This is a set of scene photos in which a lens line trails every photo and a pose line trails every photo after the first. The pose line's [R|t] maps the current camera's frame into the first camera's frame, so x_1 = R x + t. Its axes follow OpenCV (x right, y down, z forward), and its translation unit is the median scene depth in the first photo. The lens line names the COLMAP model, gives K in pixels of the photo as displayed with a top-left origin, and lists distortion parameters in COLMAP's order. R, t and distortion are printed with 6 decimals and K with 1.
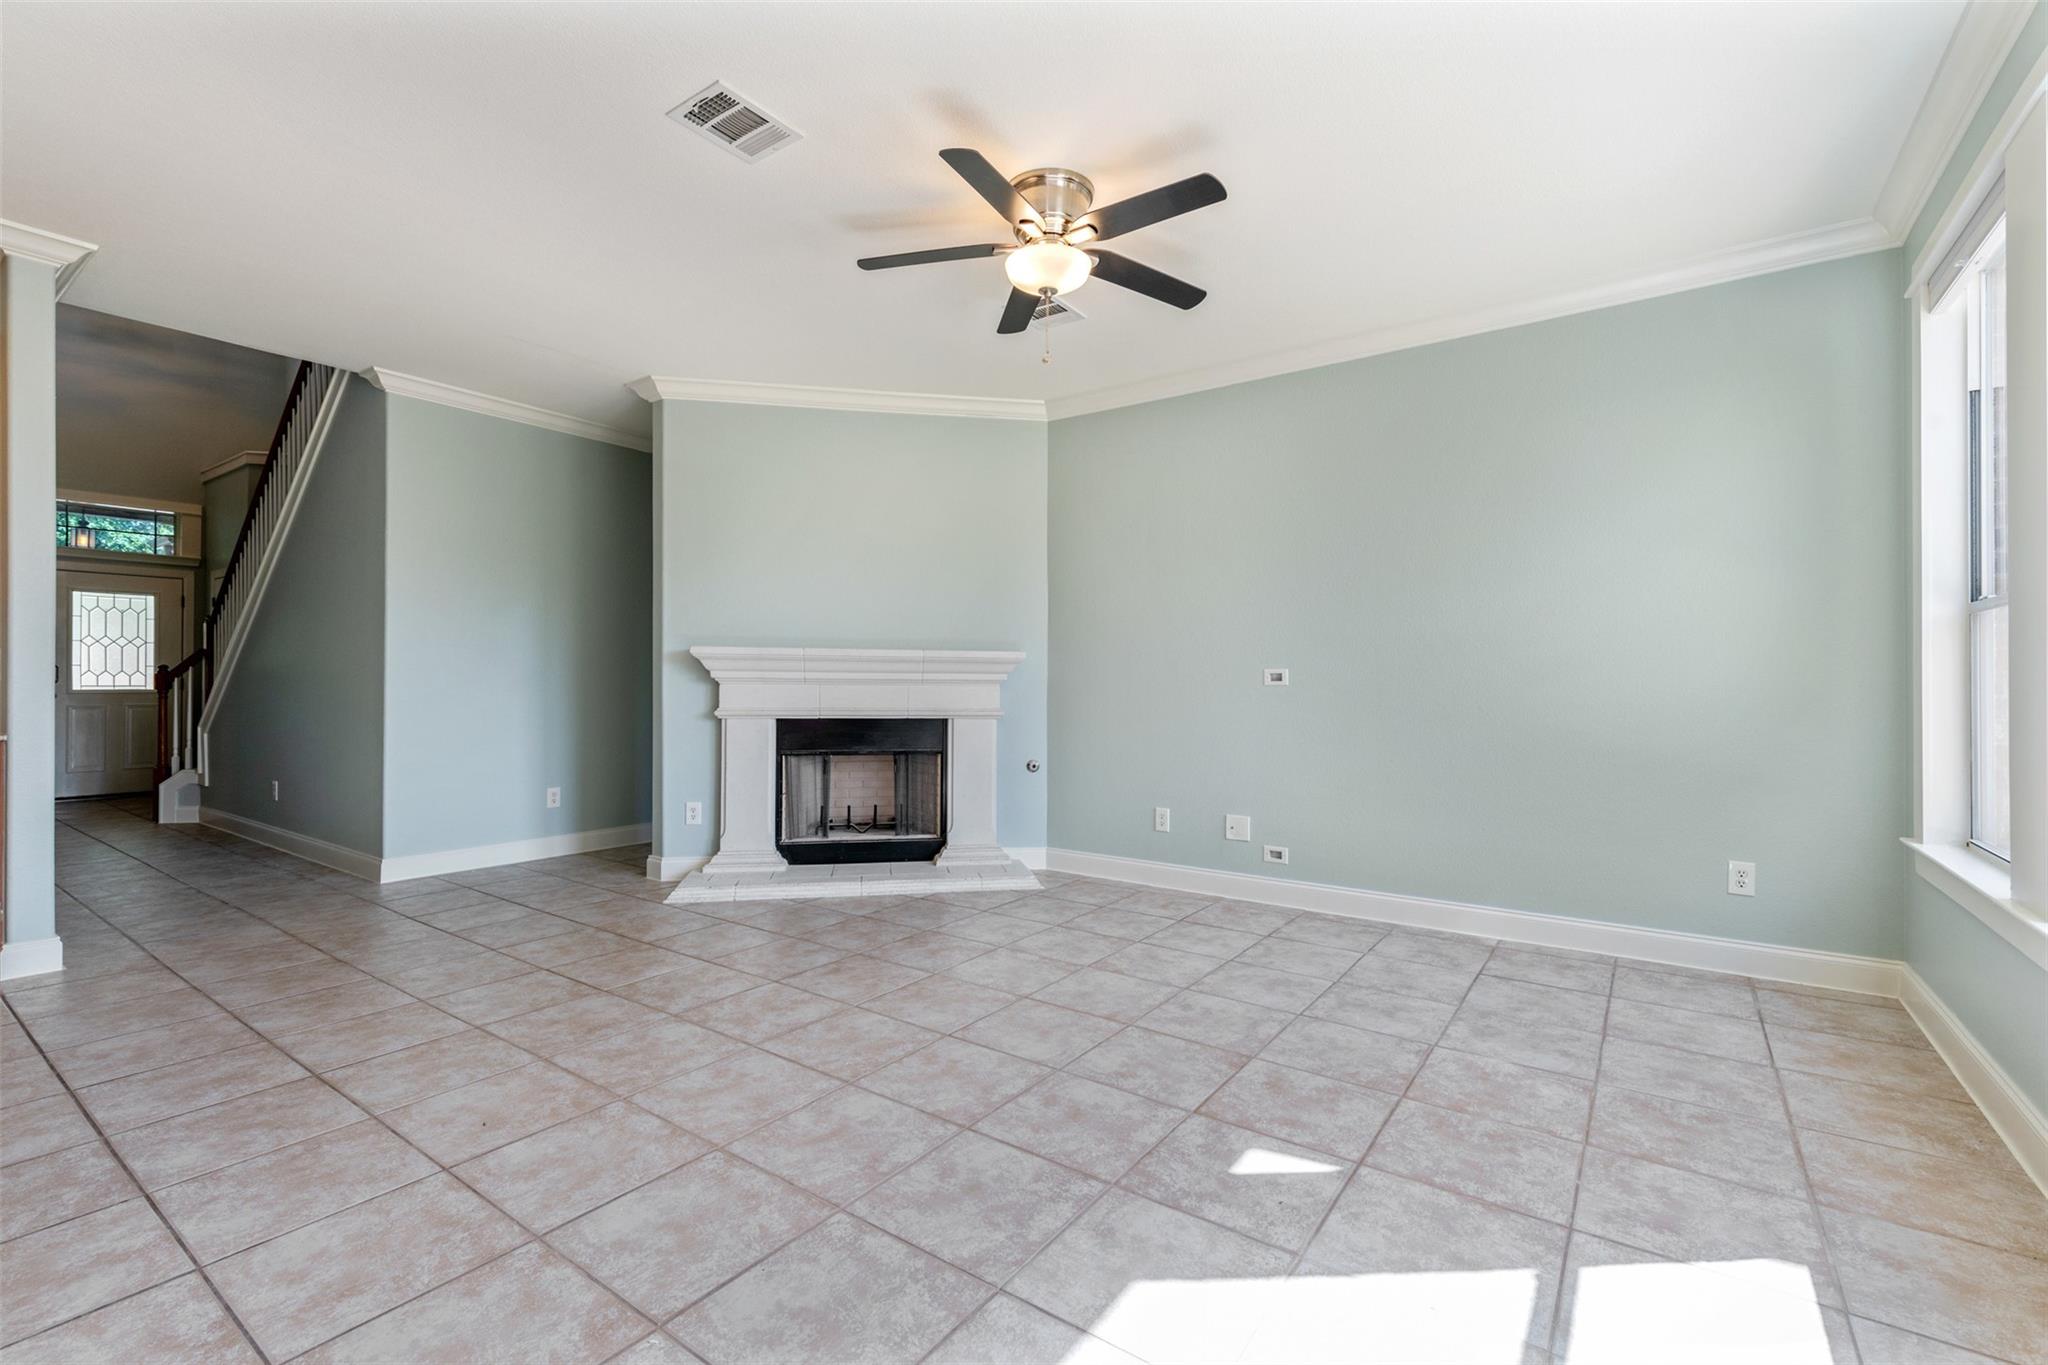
lens RADIAL K [[899.4, 0, 1032.6], [0, 899.4, 678.6], [0, 0, 1]] dist [0.006317, -0.002095]
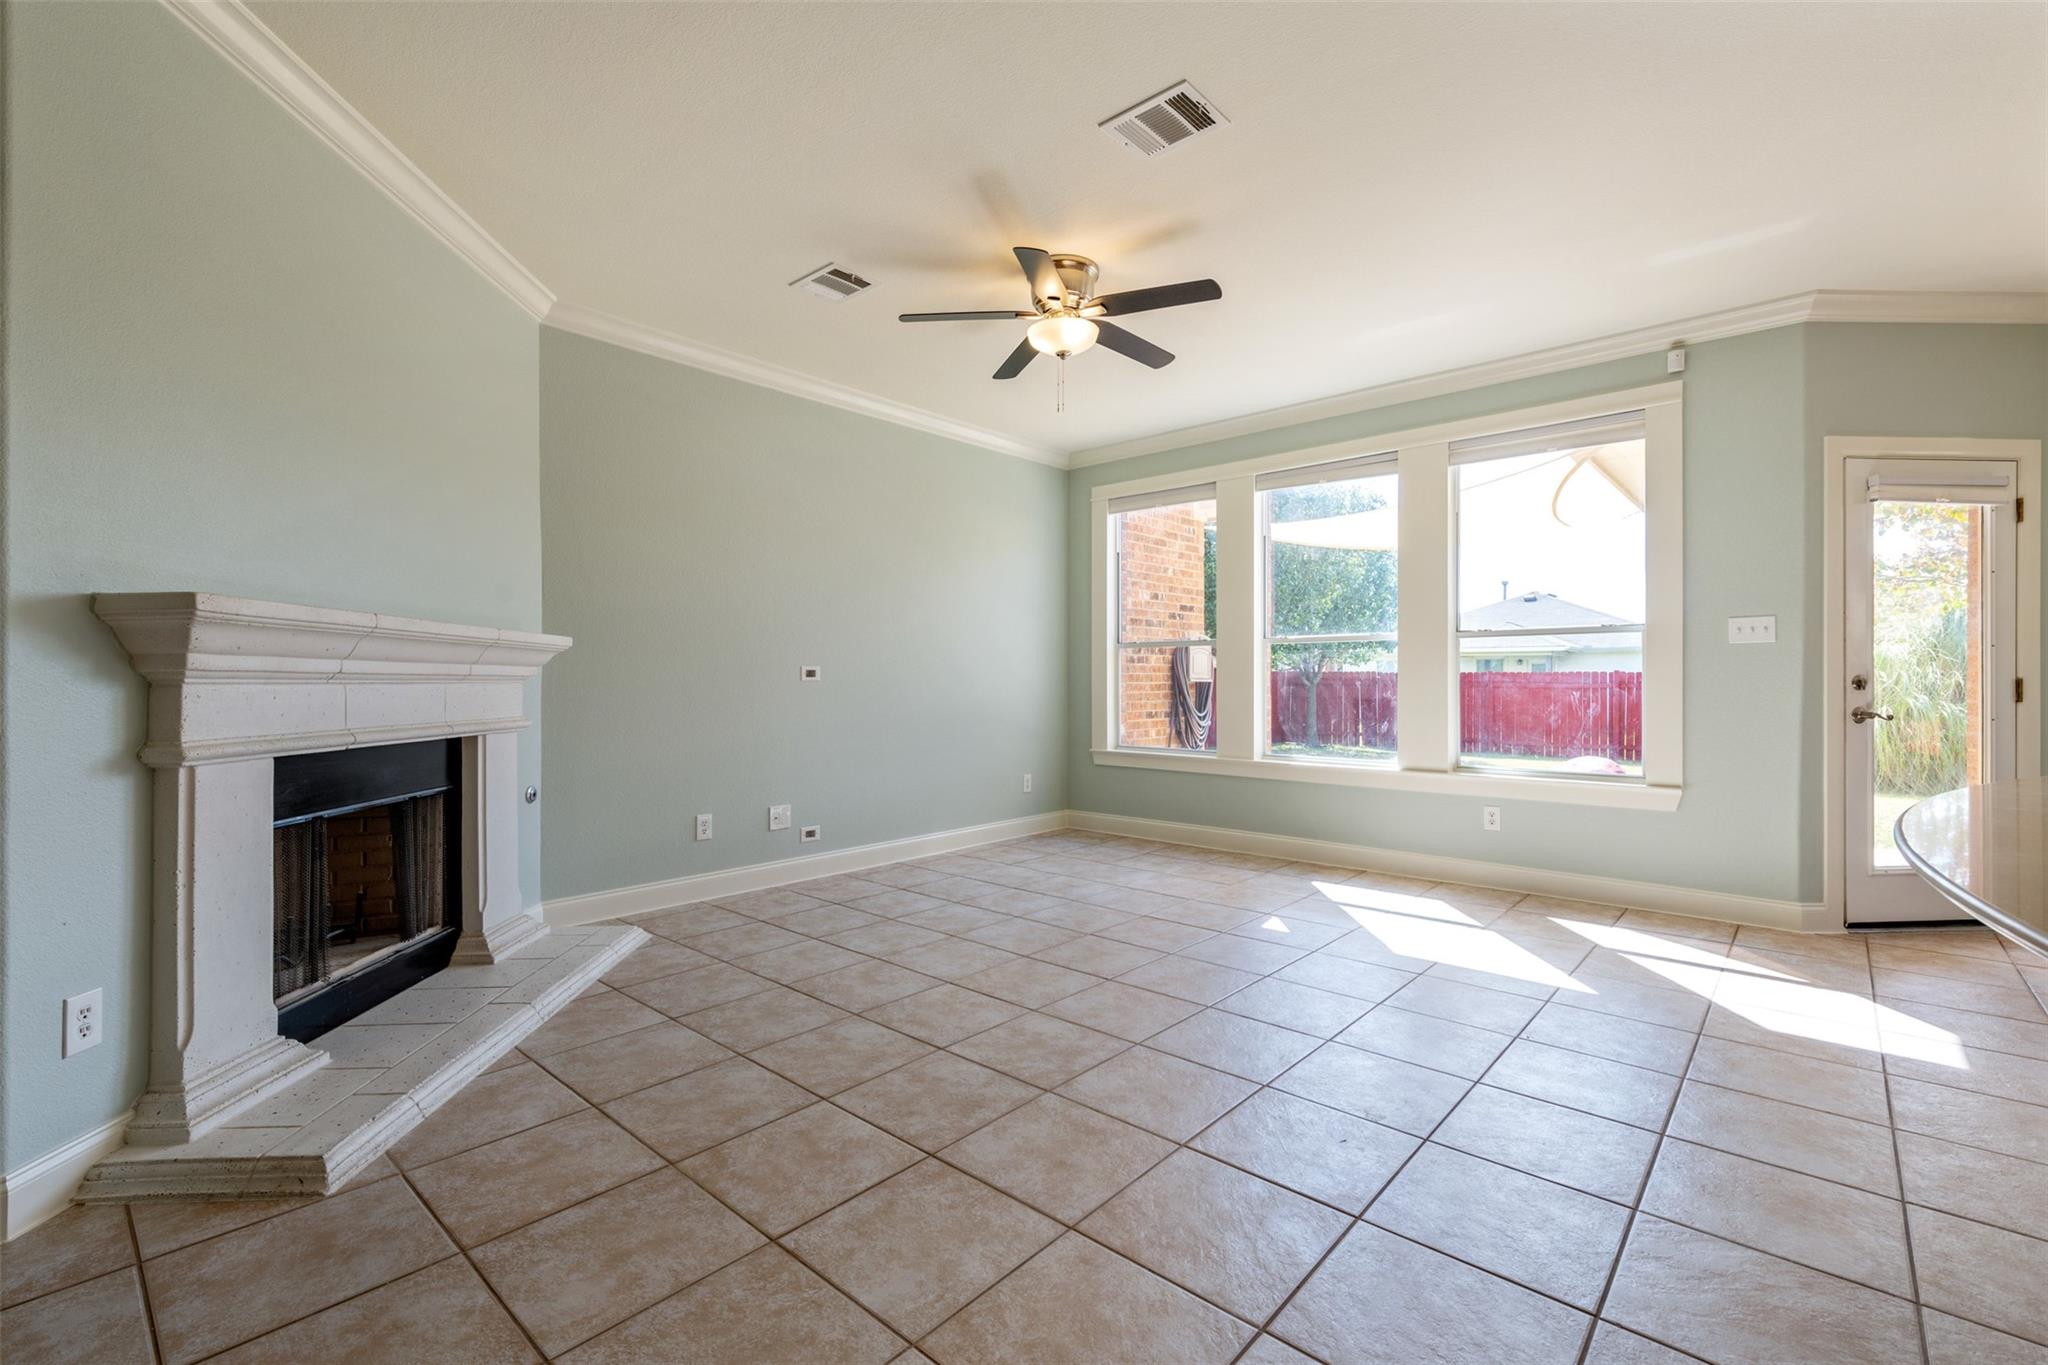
lens RADIAL K [[899.4, 0, 1032.2], [0, 899.4, 679.1], [0, 0, 1]] dist [0.006317, -0.002095]
pose [[0.097583, -0.003346, 0.995222, -0.988011], [-0.004137, 0.999984, 0.003767, 0.000611], [-0.995219, -0.004485, 0.097568, 0.768216]]
